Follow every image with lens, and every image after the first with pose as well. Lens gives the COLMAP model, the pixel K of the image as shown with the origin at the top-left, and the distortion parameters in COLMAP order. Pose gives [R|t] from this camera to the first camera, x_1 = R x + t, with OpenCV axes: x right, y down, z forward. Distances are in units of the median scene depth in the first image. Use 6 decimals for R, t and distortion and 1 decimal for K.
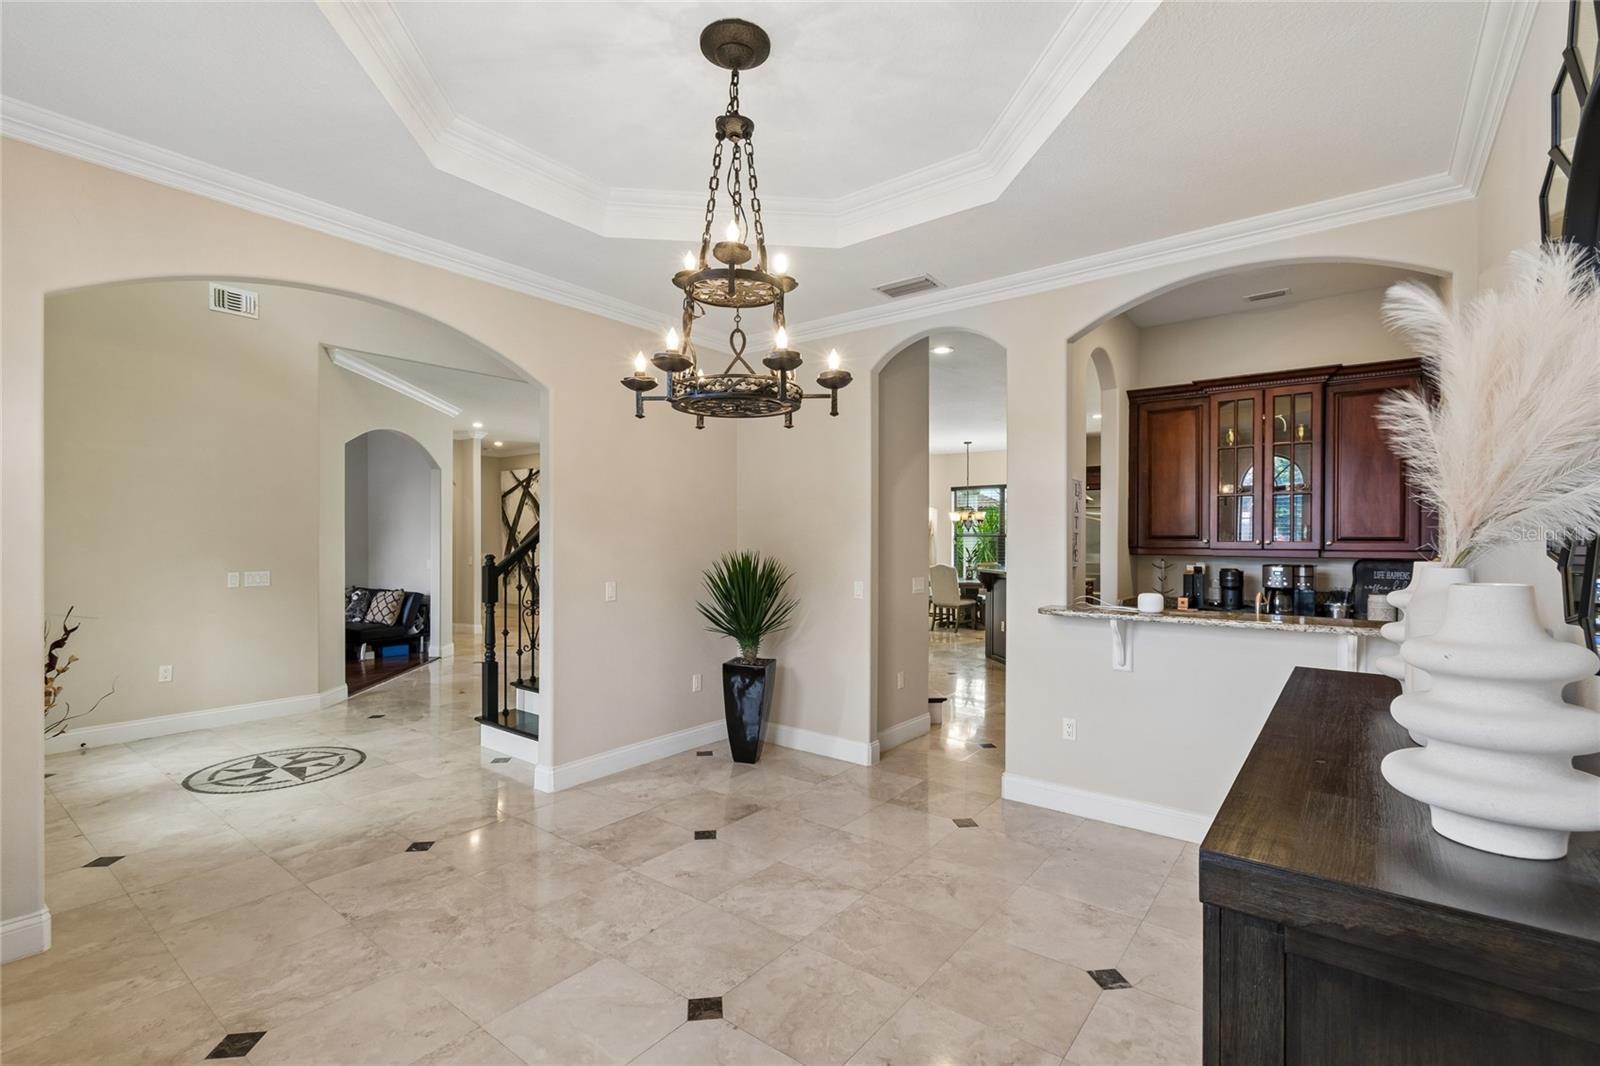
lens RADIAL K [[716.1, 0, 802.1], [0, 716.1, 541.2], [0, 0, 1]] dist [0.002543, 0.000415]
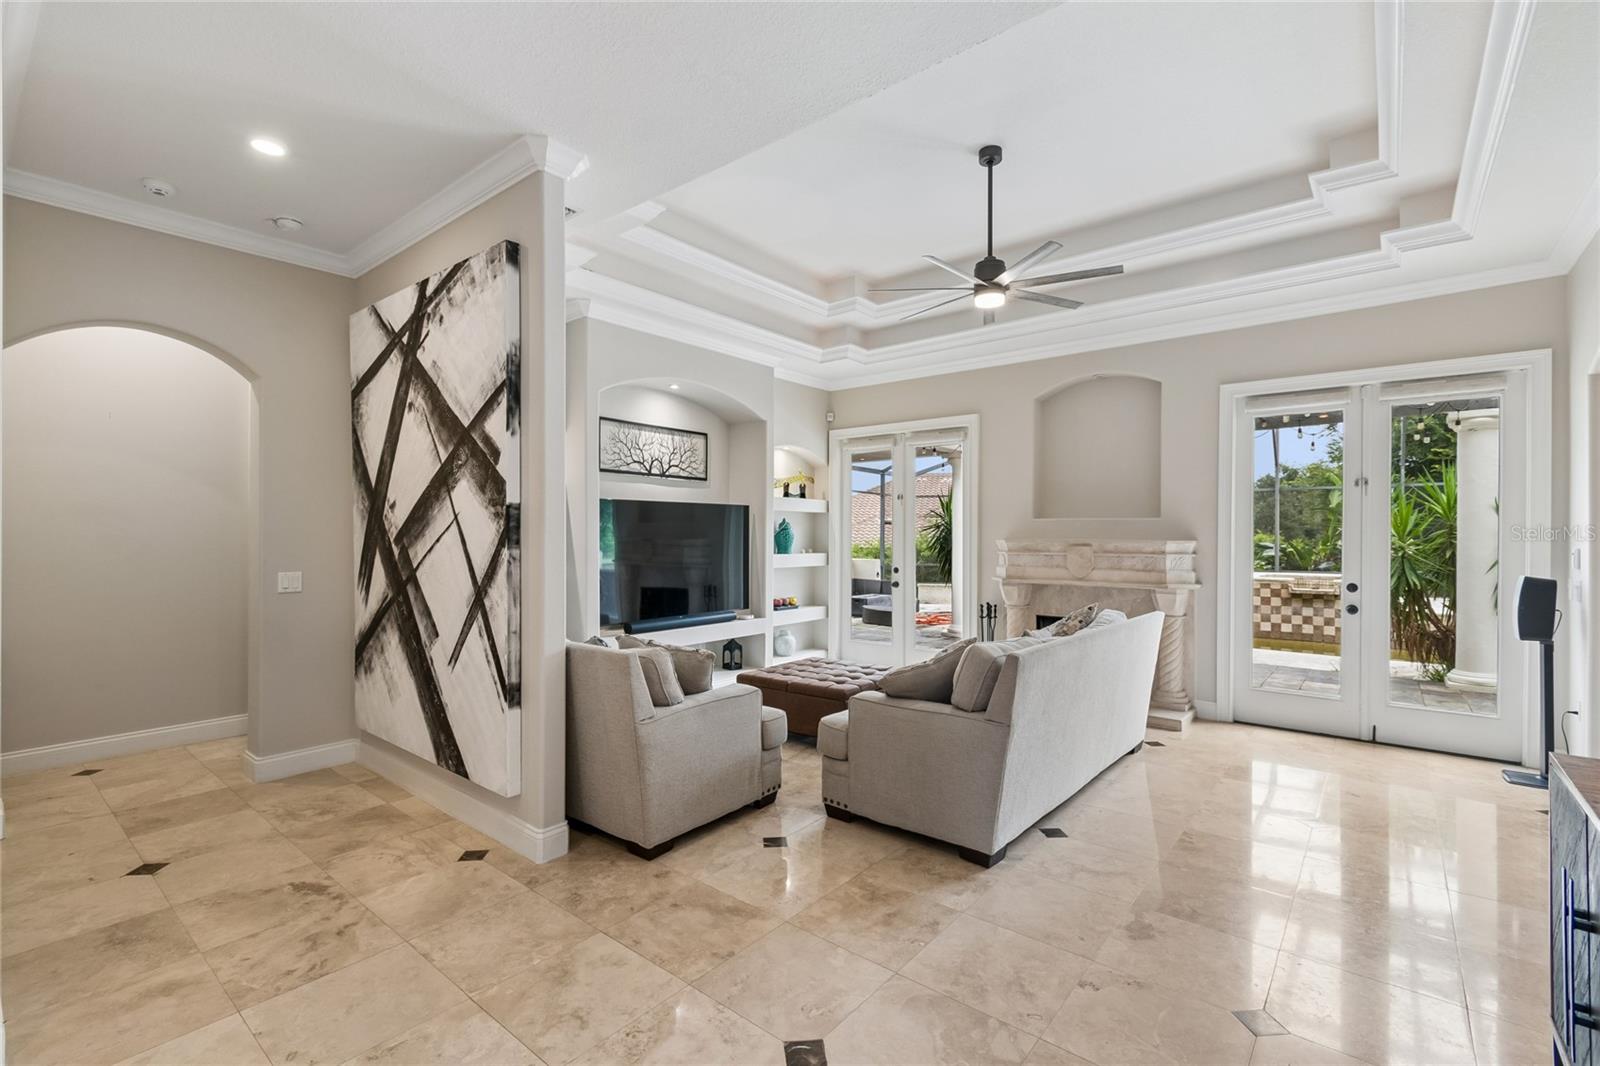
lens RADIAL K [[716.1, 0, 802.1], [0, 716.1, 541.2], [0, 0, 1]] dist [0.002543, 0.000415]
pose [[0.999735, 0.004213, -0.022615, -0.638348], [-0.004106, 0.999980, 0.004795, 0.005227], [0.022634, -0.004701, 0.999733, 2.085987]]
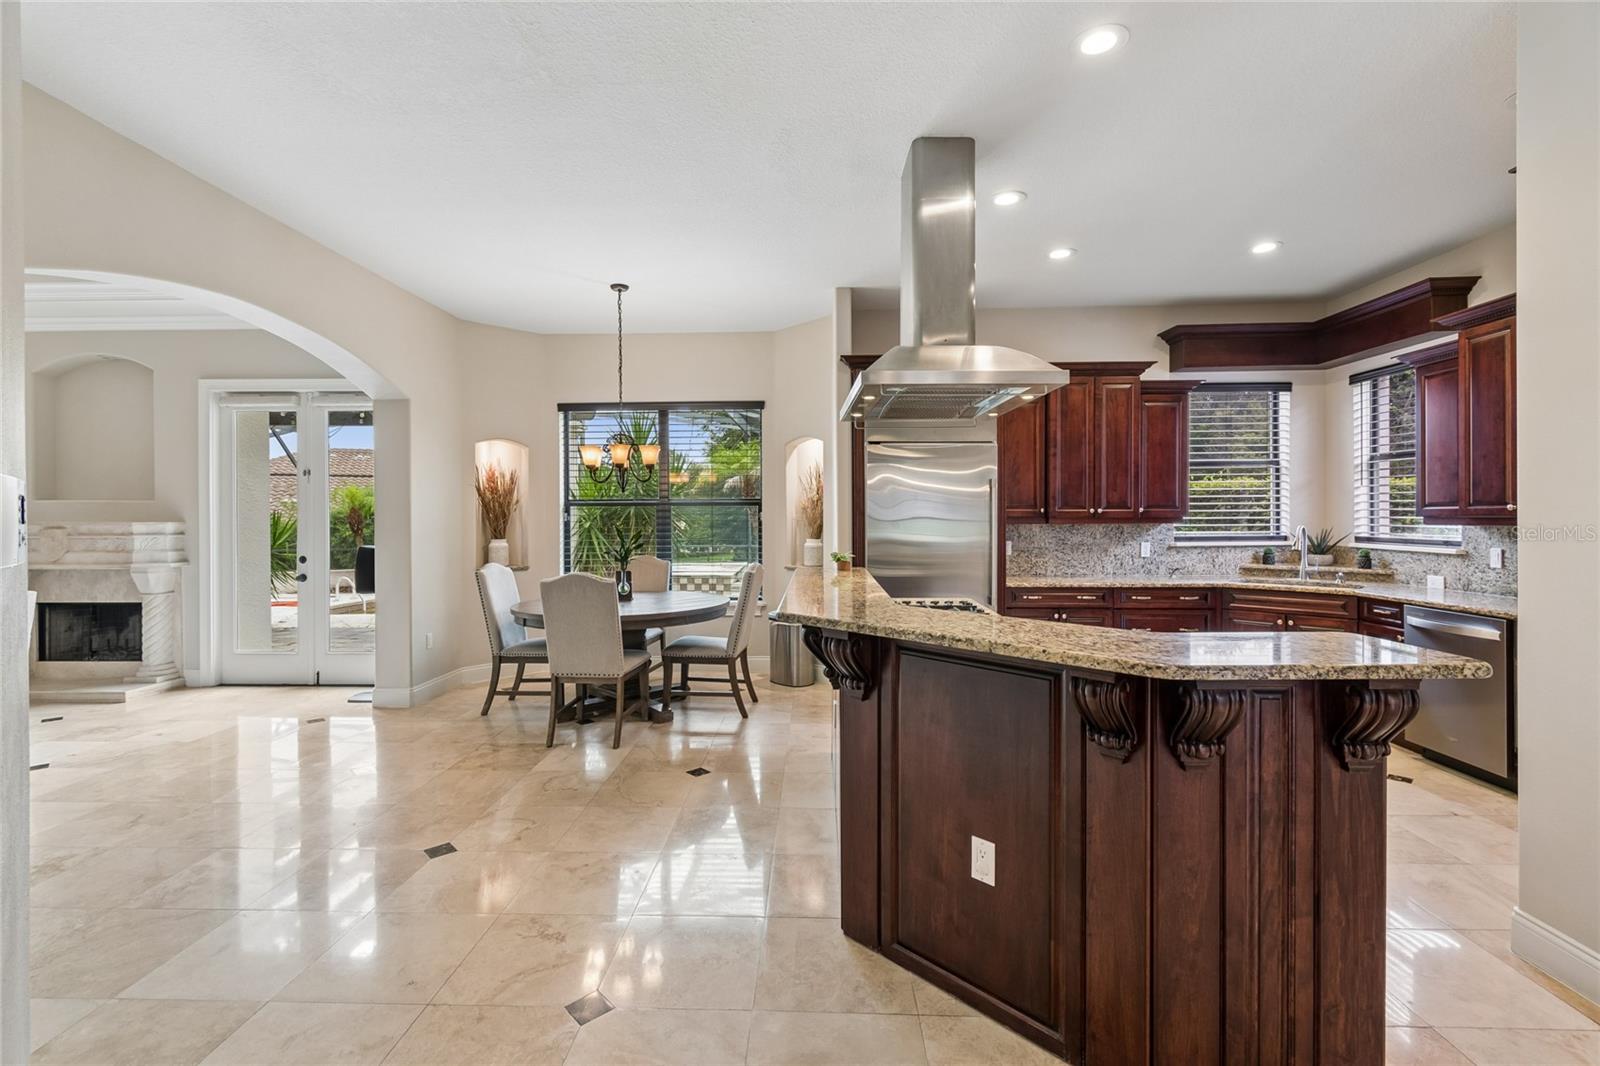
lens RADIAL K [[722.6, 0, 799.9], [0, 722.6, 519.8], [0, 0, 1]] dist [-0.000958, 0.000085]
pose [[0.797622, -0.008727, 0.603095, 0.136986], [0.005687, 0.999960, 0.006948, 0.000766], [-0.603131, -0.002112, 0.797639, 1.571668]]
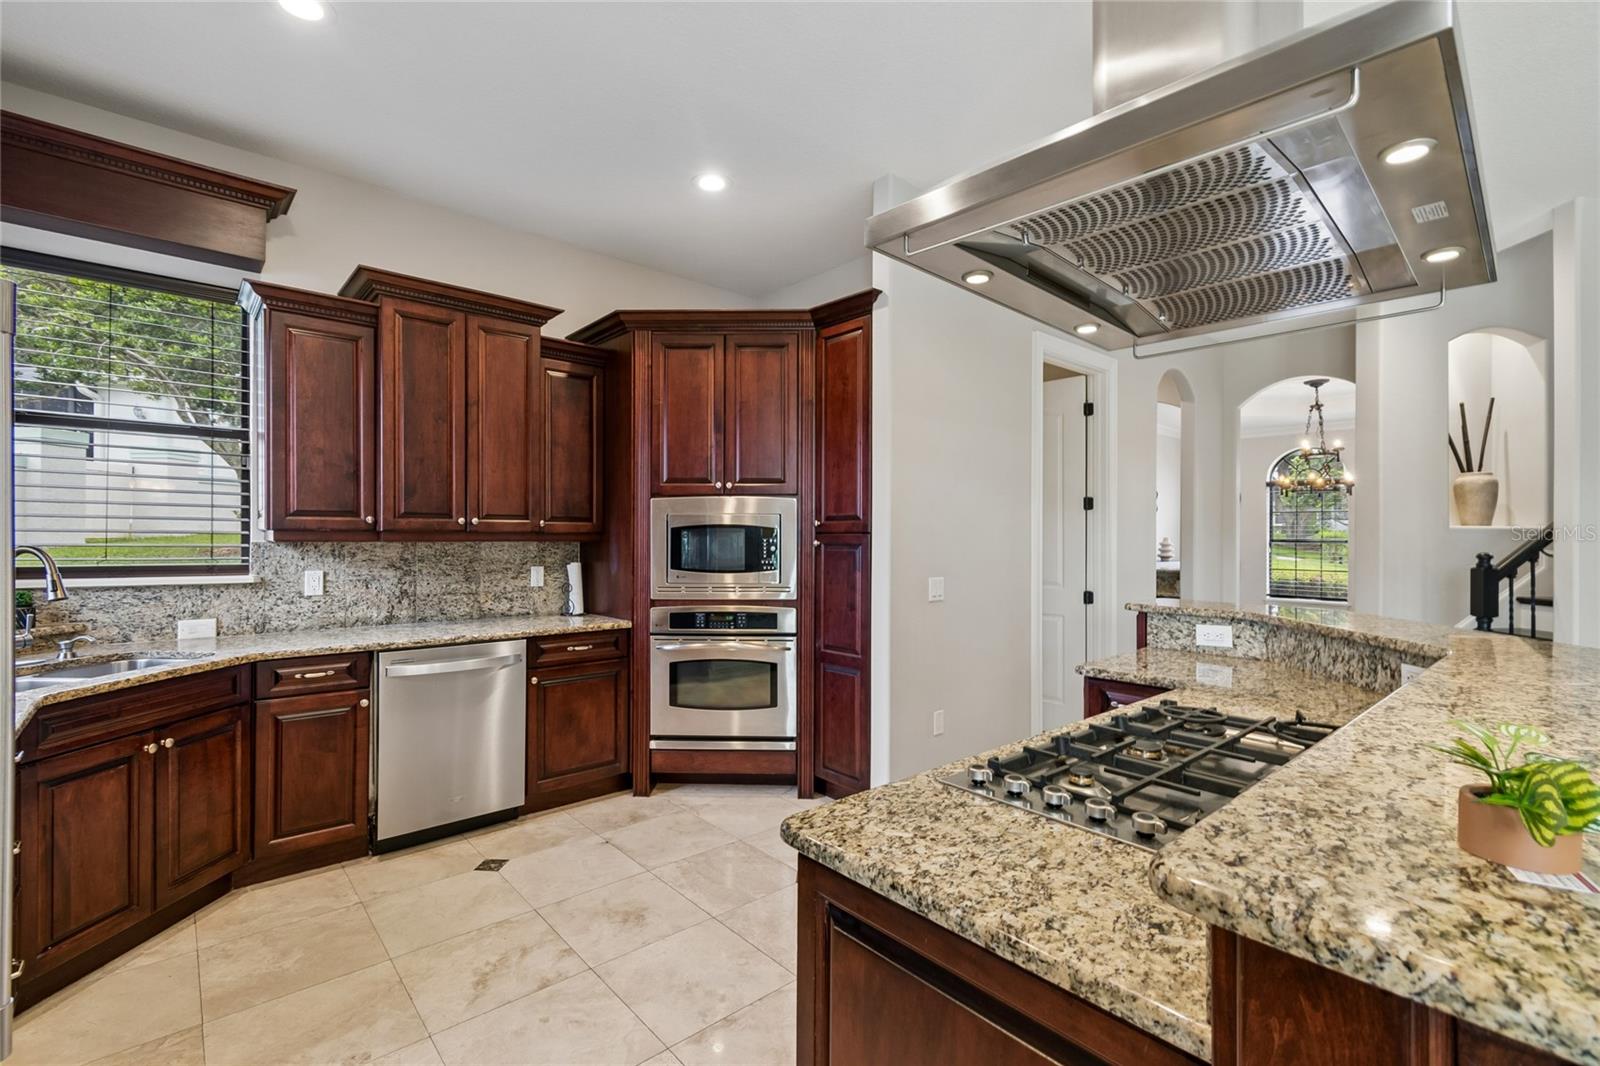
lens RADIAL K [[716.1, 0, 802.1], [0, 716.1, 541.2], [0, 0, 1]] dist [0.002543, 0.000415]
pose [[-0.984372, -0.011012, 0.175754, 0.843472], [-0.010138, 0.999931, 0.005872, 0.010370], [-0.175807, 0.003998, -0.984417, 2.458711]]
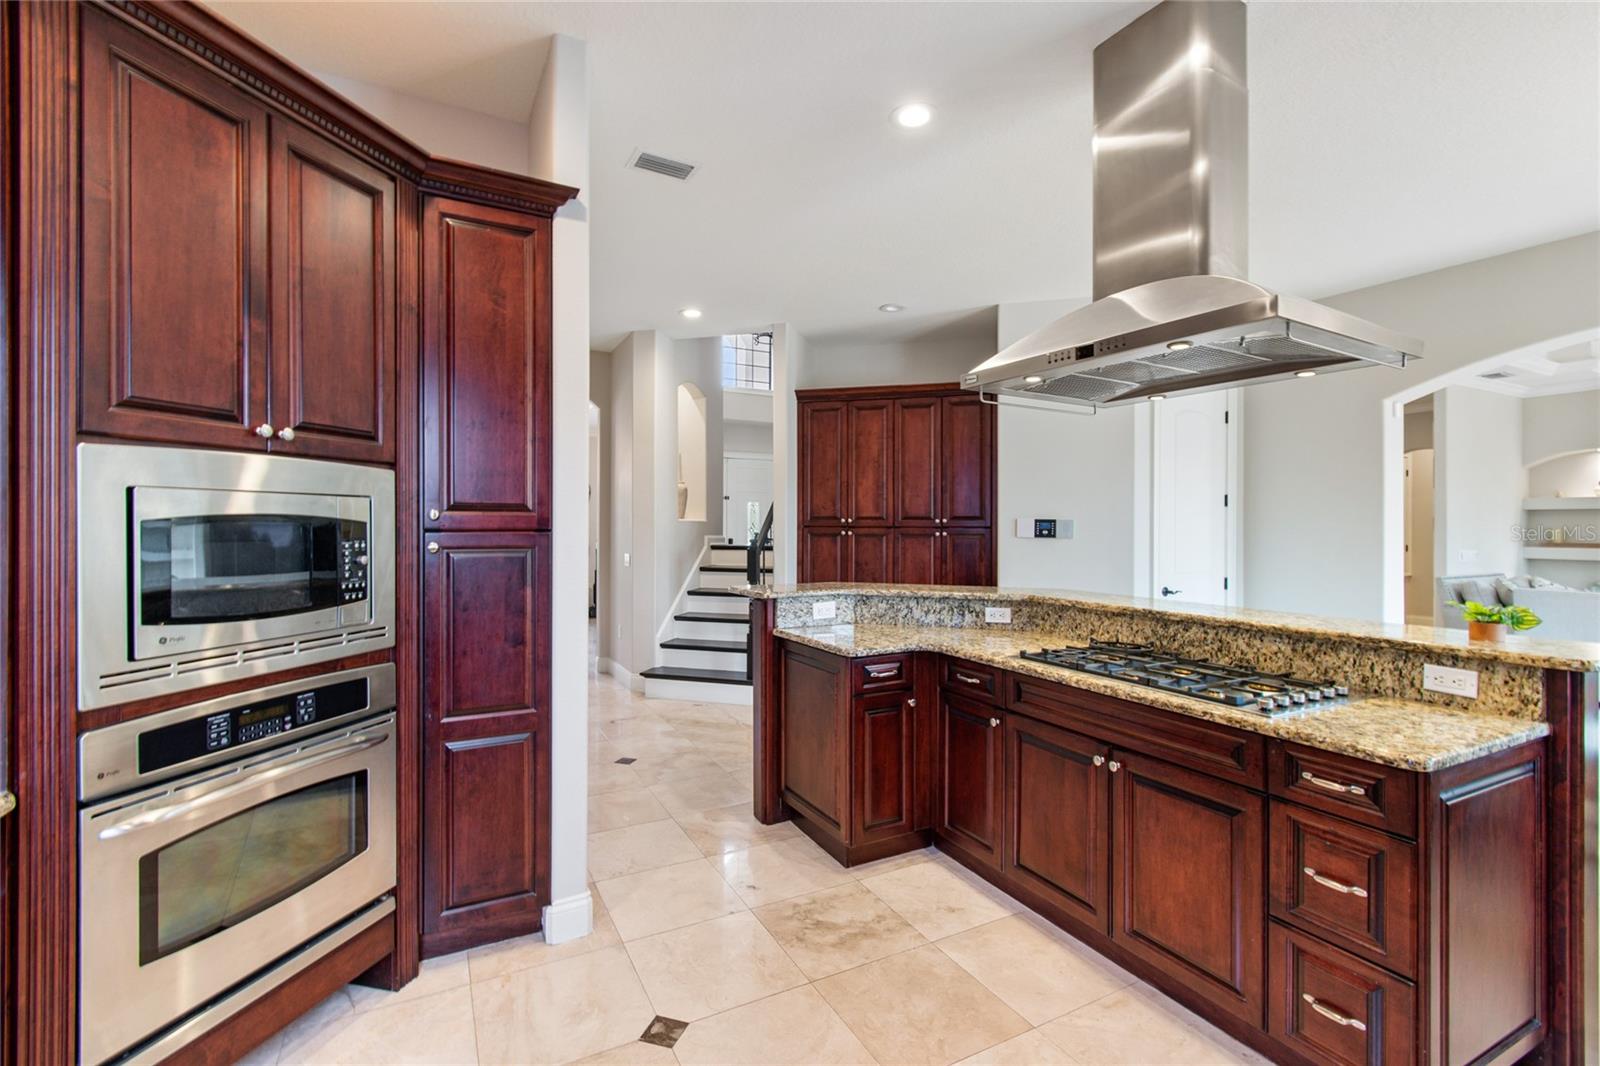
lens RADIAL K [[718.5, 0, 802.9], [0, 718.5, 527.9], [0, 0, 1]] dist [-0.000366, -0.000225]
pose [[-0.397703, -0.002332, -0.917511, 1.347023], [-0.005973, 0.999982, 0.000048, 0.001935], [0.917495, 0.005500, -0.397710, 2.063892]]
